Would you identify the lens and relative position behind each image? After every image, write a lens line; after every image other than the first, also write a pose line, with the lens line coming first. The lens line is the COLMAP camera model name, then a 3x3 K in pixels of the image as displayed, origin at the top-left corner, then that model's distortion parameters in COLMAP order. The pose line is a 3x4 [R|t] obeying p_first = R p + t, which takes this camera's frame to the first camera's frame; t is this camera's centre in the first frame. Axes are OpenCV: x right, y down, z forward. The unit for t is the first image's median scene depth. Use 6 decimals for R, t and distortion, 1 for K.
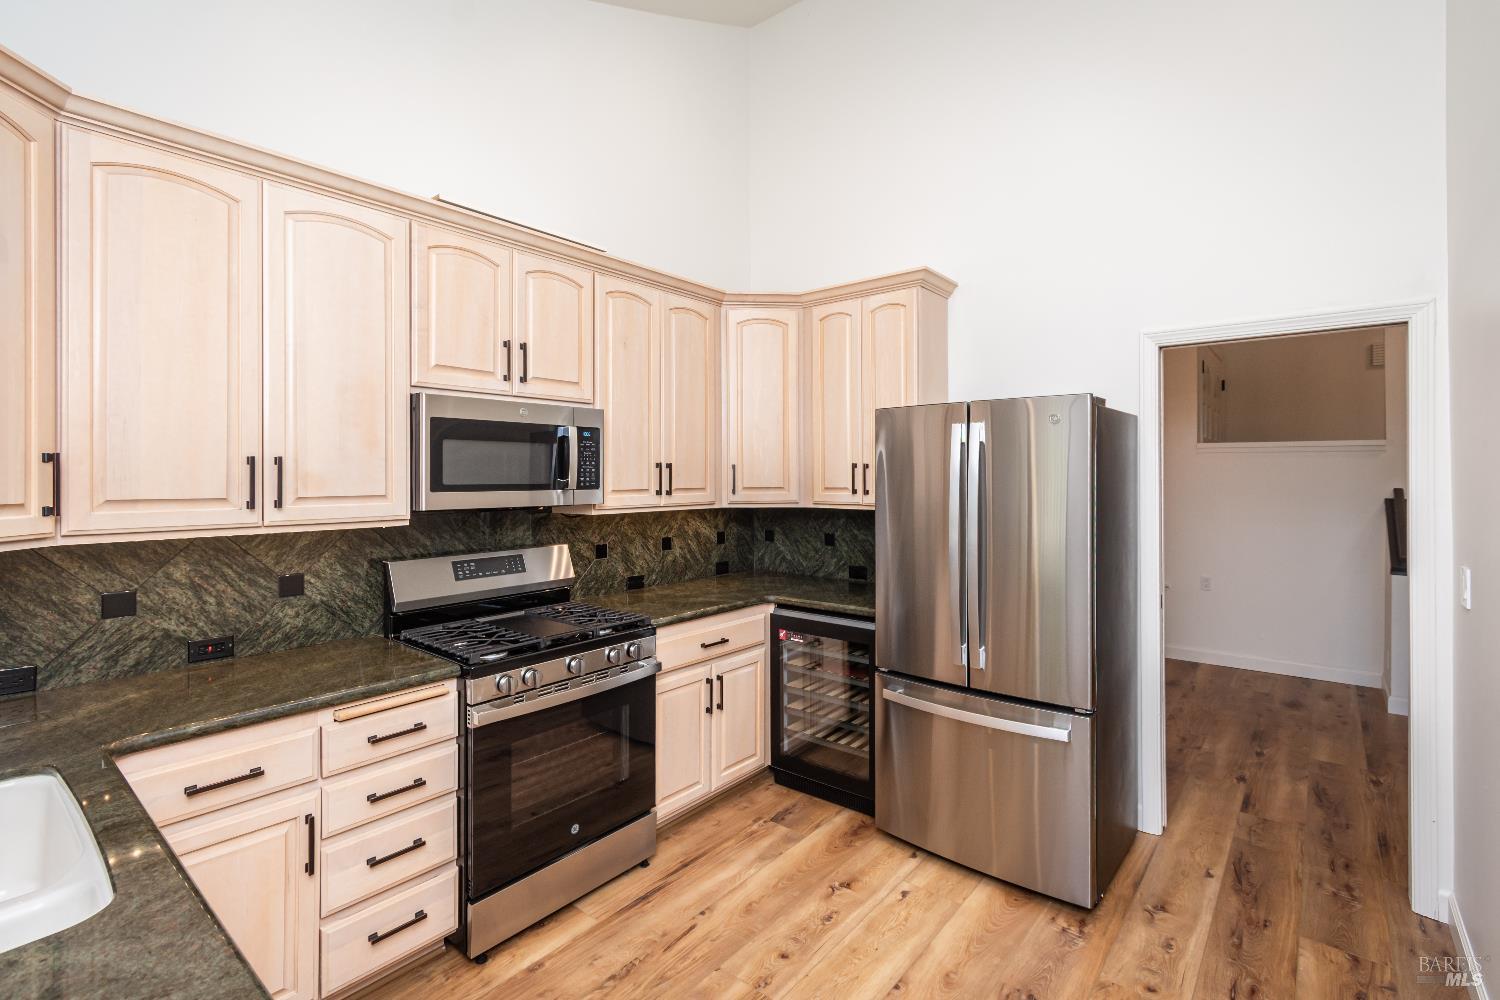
lens RADIAL K [[684.9, 0, 750.6], [0, 684.9, 472.1], [0, 0, 1]] dist [0.002141, 0.000460]
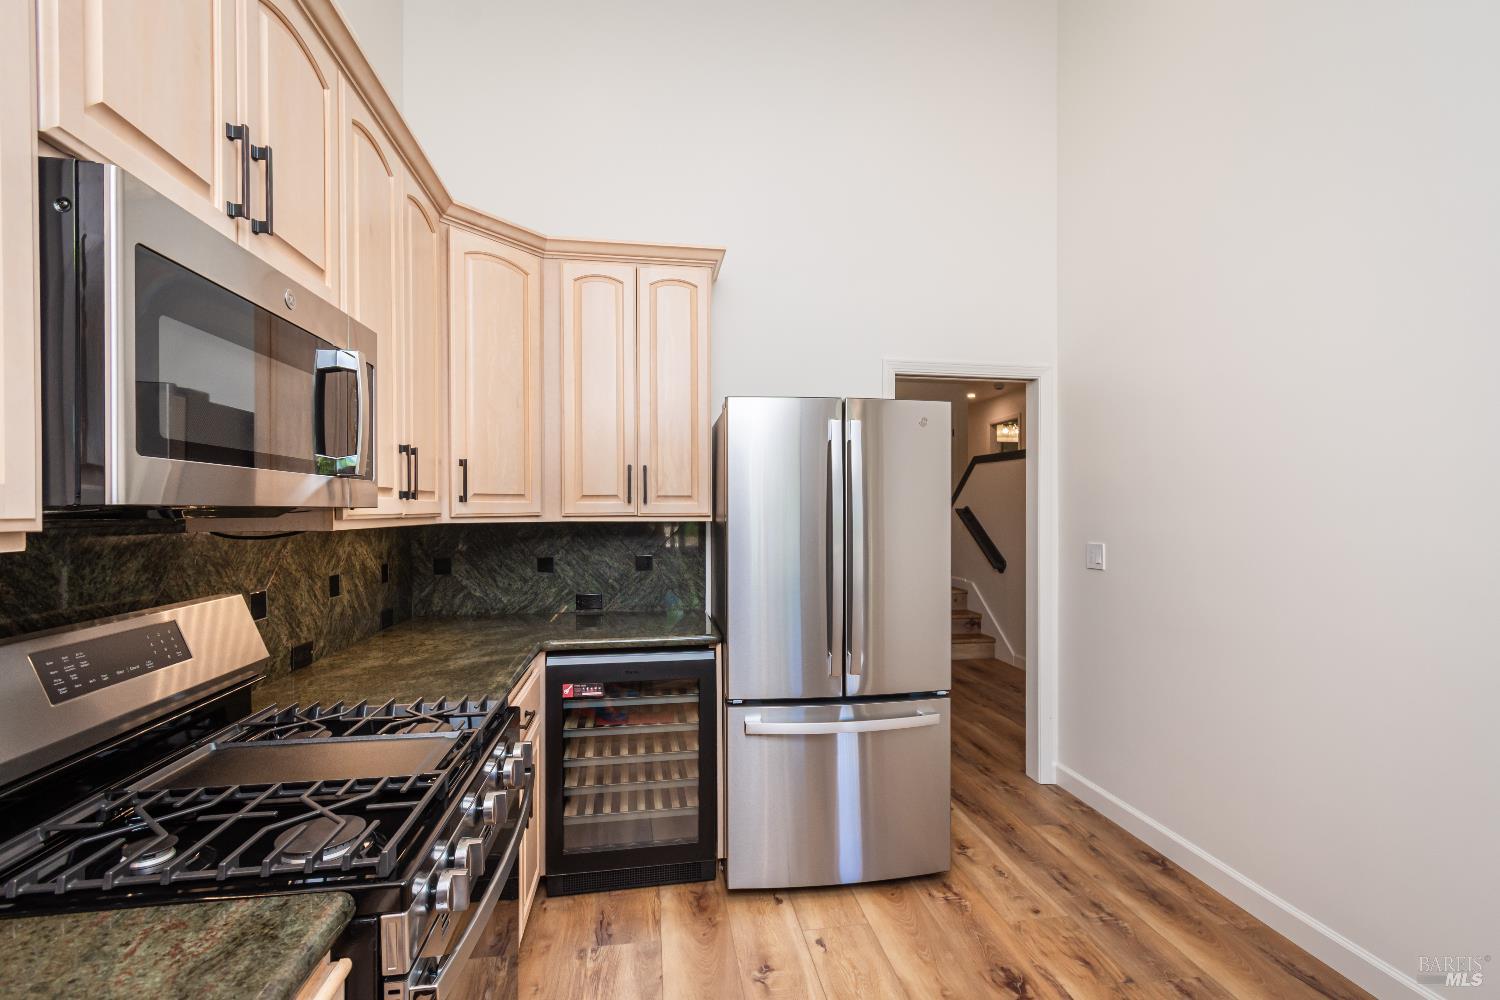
lens RADIAL K [[673.2, 0, 754.3], [0, 673.2, 509.3], [0, 0, 1]] dist [0.001729, 0.000239]
pose [[0.655267, 0.000590, 0.755397, -0.447859], [-0.002296, 0.999997, 0.001211, 0.048674], [-0.755394, -0.002528, 0.655266, 0.453303]]
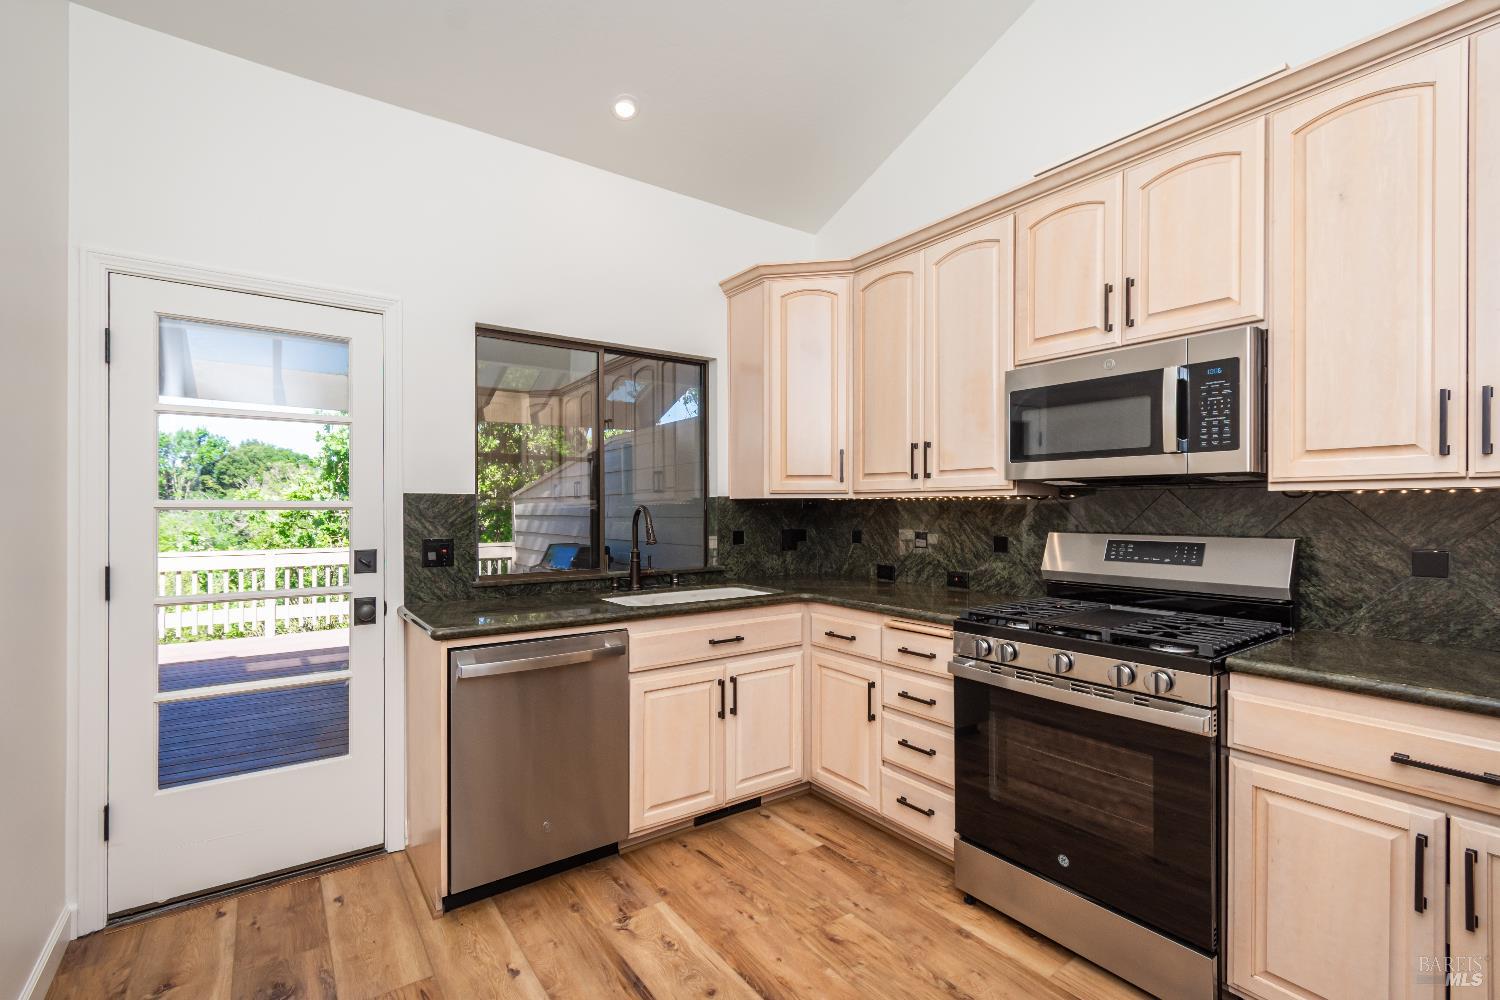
lens RADIAL K [[673.2, 0, 754.3], [0, 673.2, 509.3], [0, 0, 1]] dist [0.001729, 0.000239]
pose [[-0.242182, 0.004981, -0.970218, 0.551705], [0.005025, 0.999980, 0.003879, 0.081854], [0.970218, -0.003936, -0.242202, 0.743999]]
